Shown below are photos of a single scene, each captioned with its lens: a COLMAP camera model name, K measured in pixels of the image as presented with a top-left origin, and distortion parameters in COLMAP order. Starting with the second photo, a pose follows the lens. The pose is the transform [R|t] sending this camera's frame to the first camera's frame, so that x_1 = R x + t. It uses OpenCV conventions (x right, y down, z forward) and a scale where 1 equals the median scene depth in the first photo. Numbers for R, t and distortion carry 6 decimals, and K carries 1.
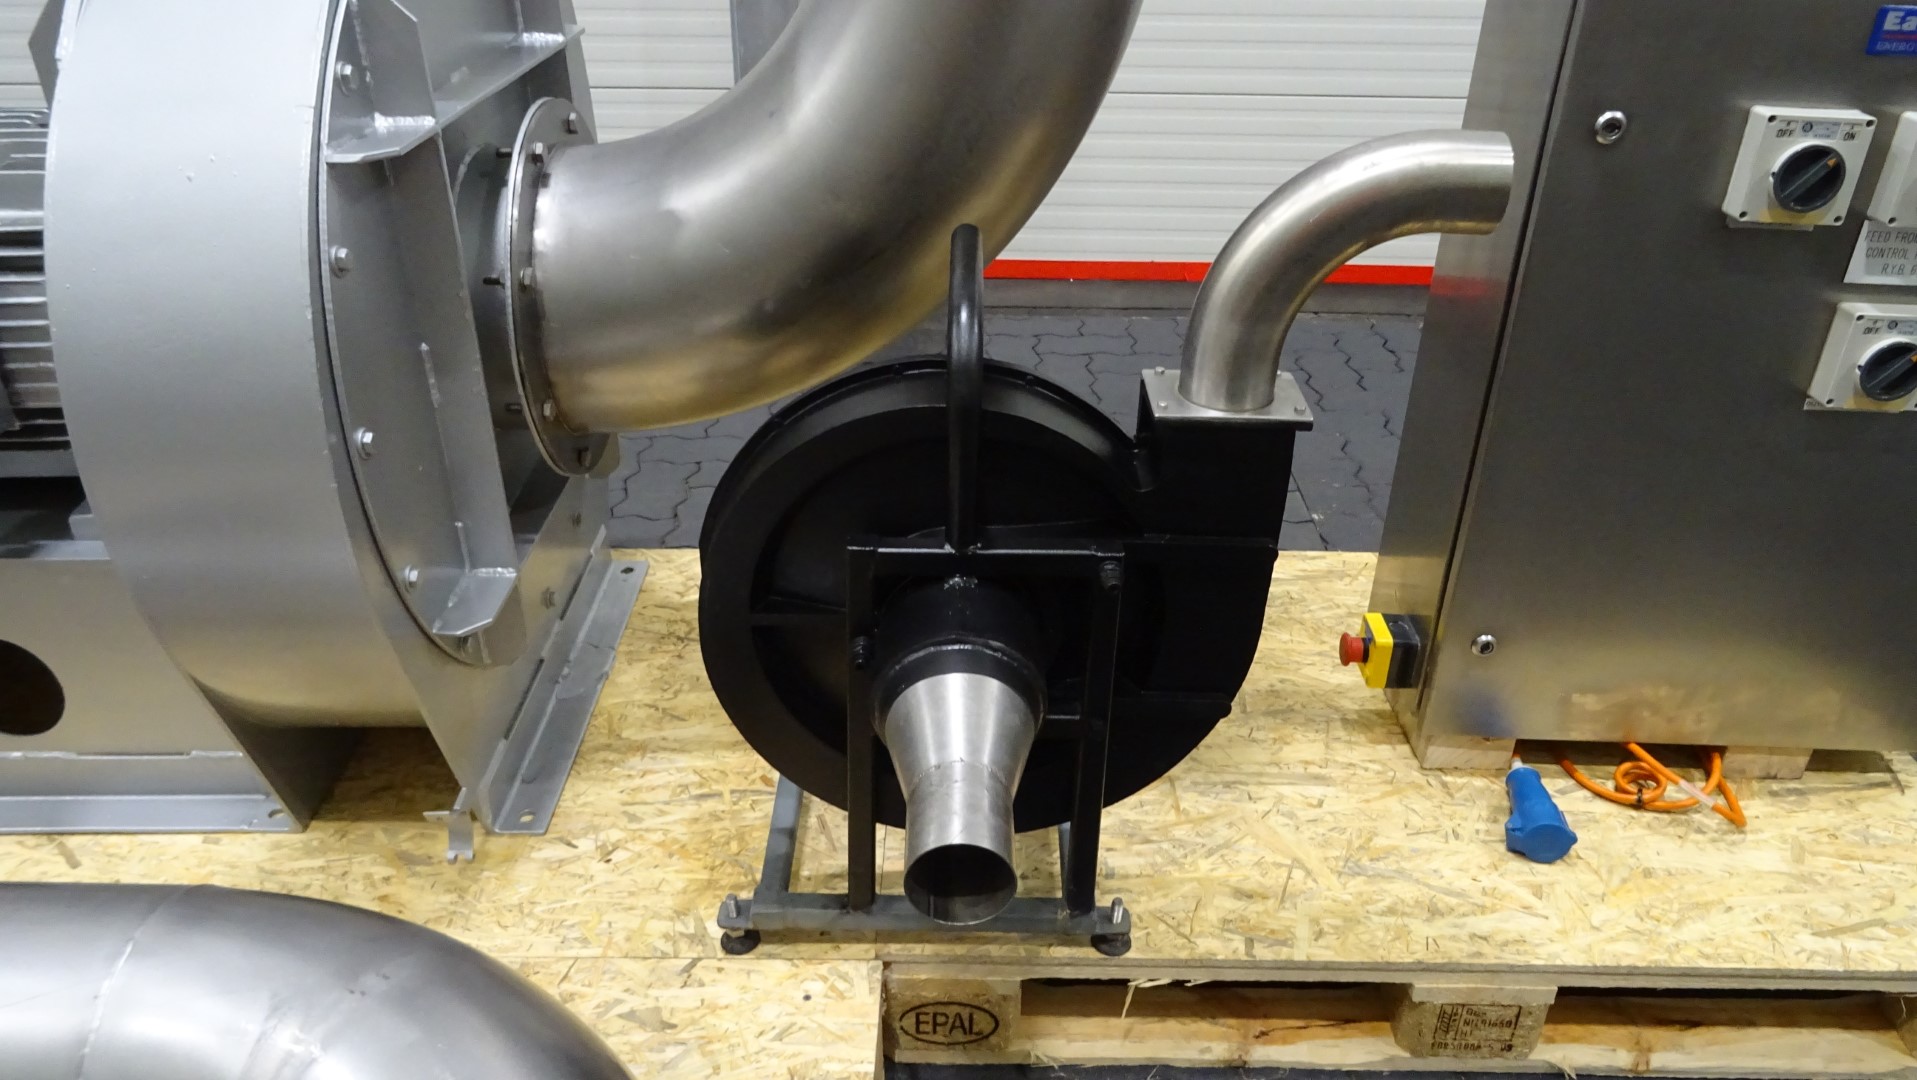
lens RADIAL K [[1445.7, 0, 958.5], [0, 1445.7, 540.0], [0, 0, 1]] dist [0.024486, -0.002091]
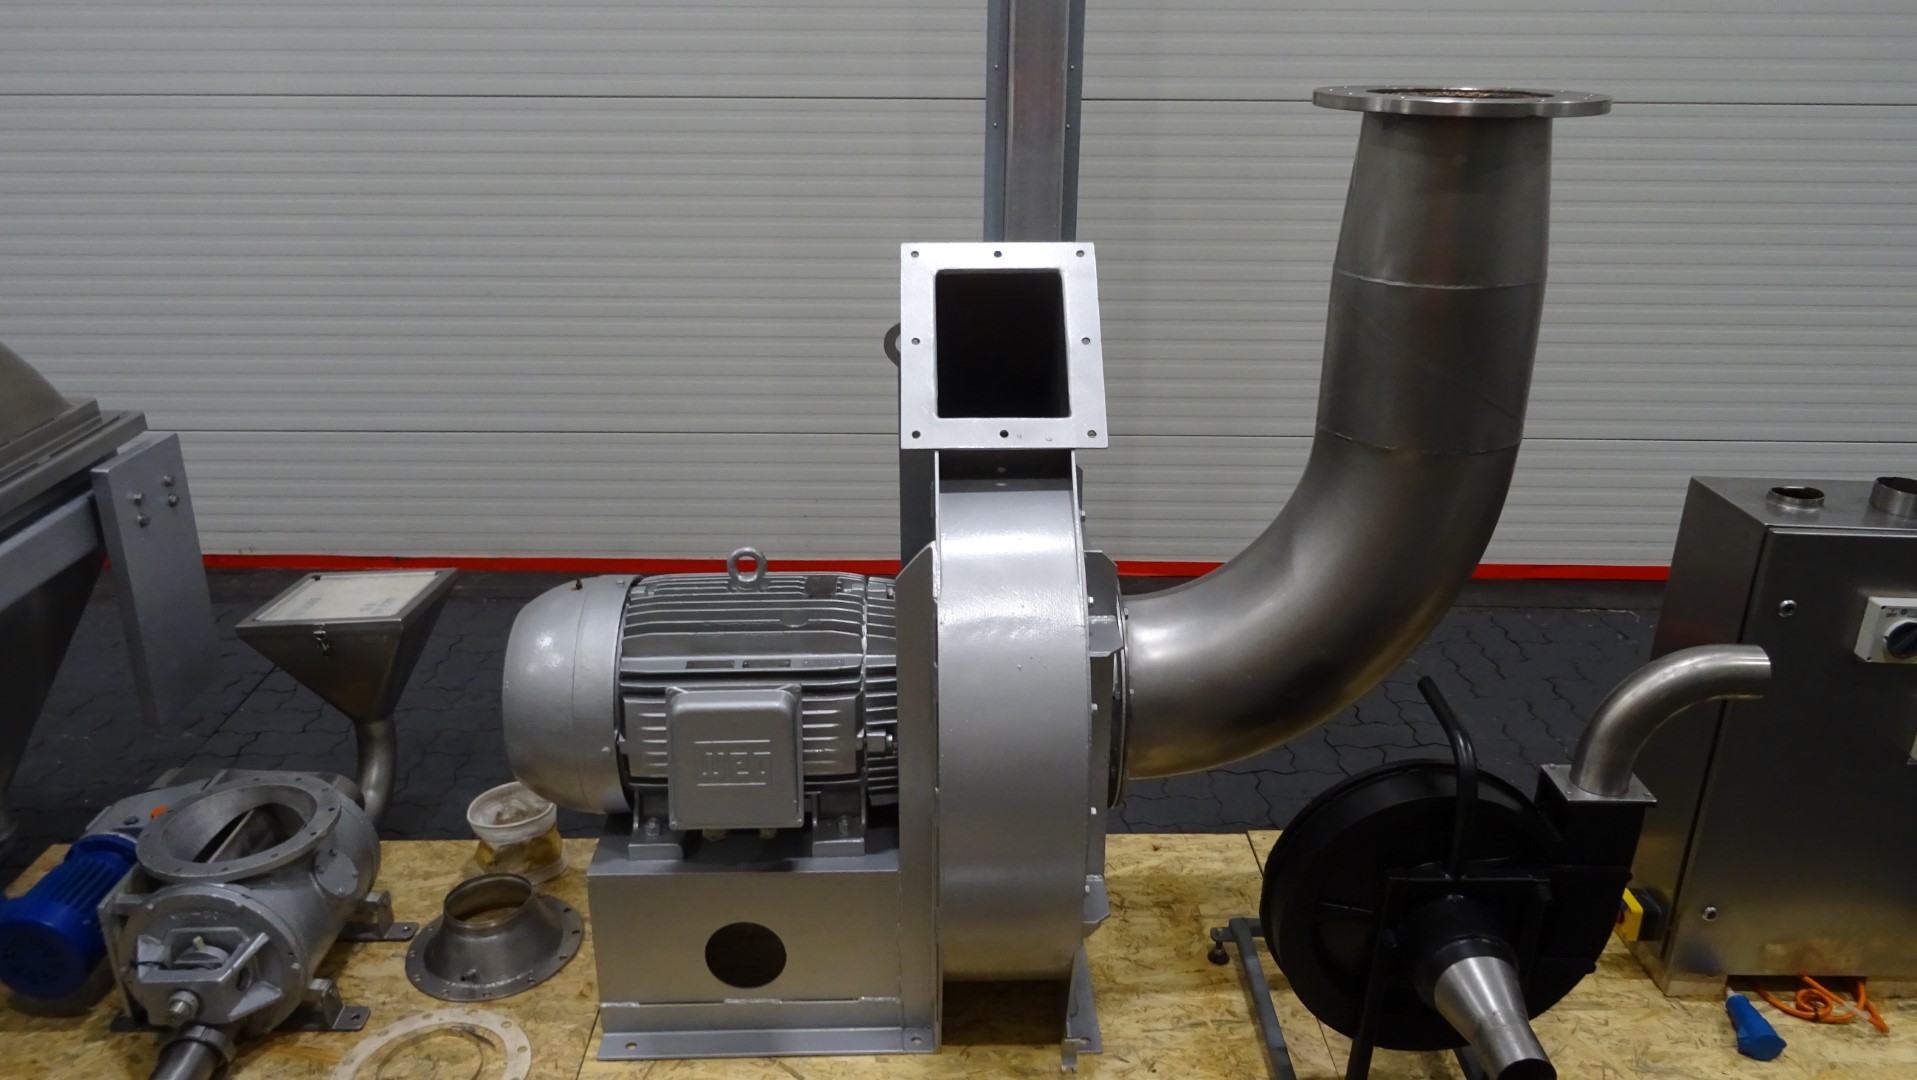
lens RADIAL K [[1381.7, 0, 958.5], [0, 1381.7, 540.0], [0, 0, 1]] dist [0.009320, -0.023441]
pose [[0.999880, -0.013135, 0.008185, -0.431573], [0.014148, 0.990129, -0.139445, -0.124119], [-0.006273, 0.139545, 0.990196, -0.486032]]
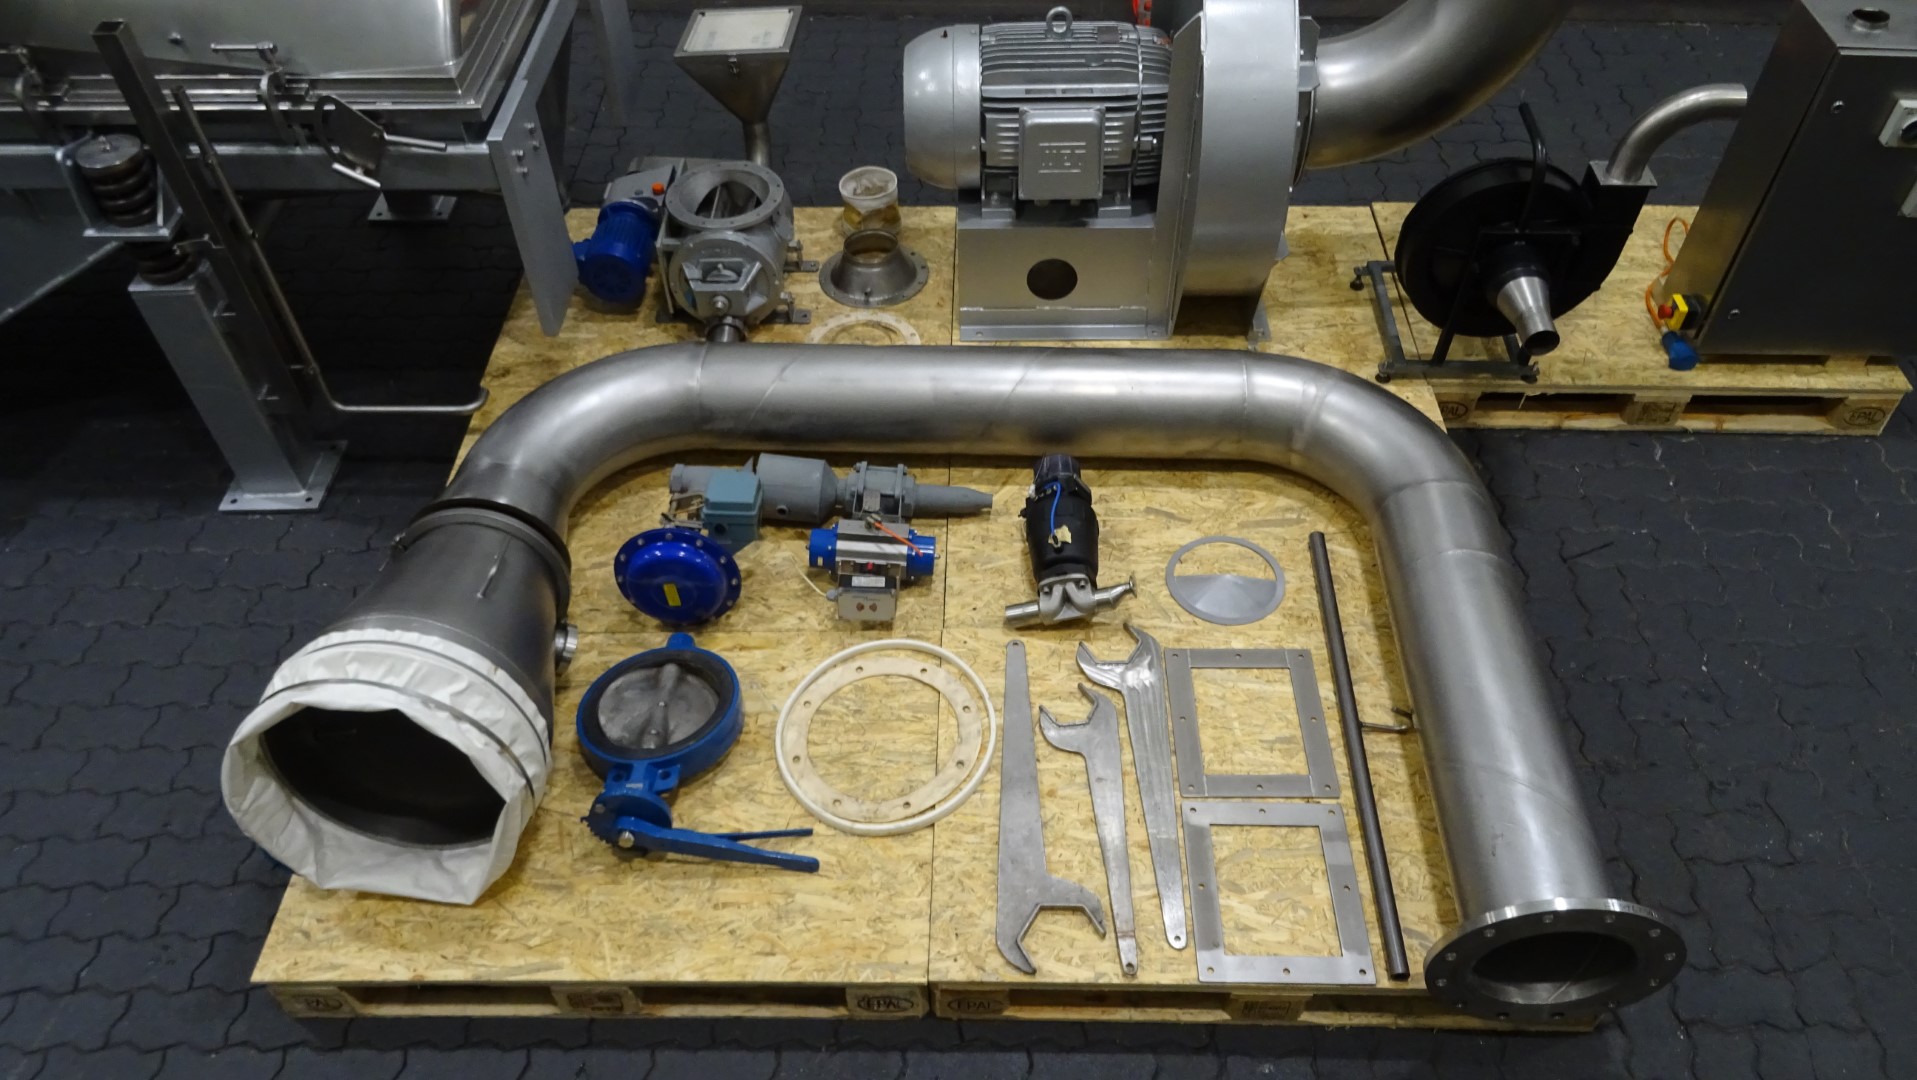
lens RADIAL K [[1437.8, 0, 865.0], [0, 1437.8, 541.6], [0, 0, 1]] dist [0.002761, -0.004055]
pose [[0.998764, 0.004223, -0.049524, -0.841037], [0.010118, 0.958248, 0.285760, -0.169622], [0.048663, -0.285908, 0.957021, -1.438940]]
